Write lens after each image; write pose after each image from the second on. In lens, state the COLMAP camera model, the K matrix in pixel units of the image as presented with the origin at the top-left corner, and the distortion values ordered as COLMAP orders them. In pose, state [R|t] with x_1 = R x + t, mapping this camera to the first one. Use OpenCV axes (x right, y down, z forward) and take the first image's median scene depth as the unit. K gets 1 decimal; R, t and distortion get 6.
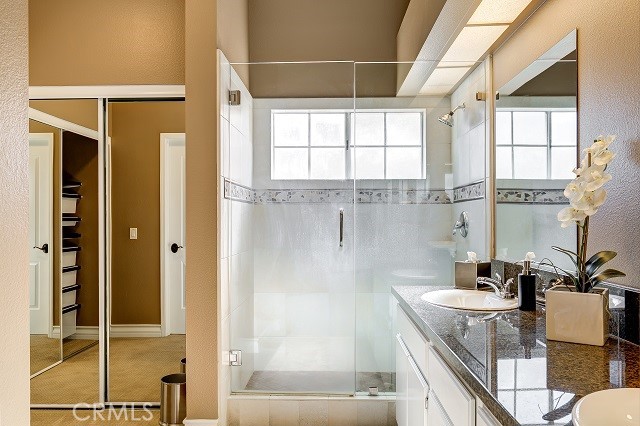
lens RADIAL K [[517.2, 0, 318.2], [0, 517.2, 216.6], [0, 0, 1]] dist [-0.023755, -0.000280]
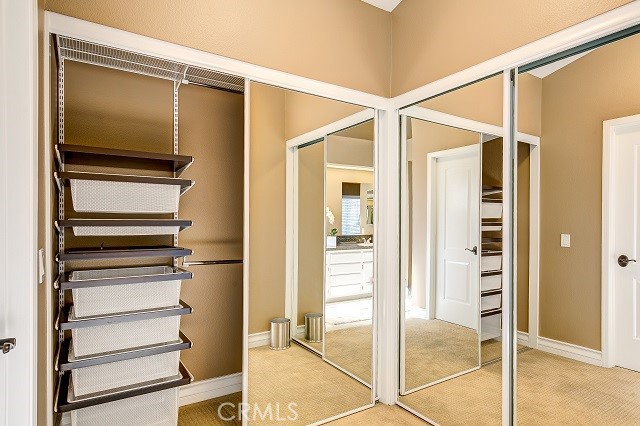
lens RADIAL K [[360.5, 0, 323.2], [0, 360.5, 219.7], [0, 0, 1]] dist [0.006575, -0.000674]
pose [[0.575634, 0.008772, -0.817660, -0.100401], [-0.004683, 0.999961, 0.007431, -0.007333], [0.817694, -0.000449, 0.575653, 0.337858]]
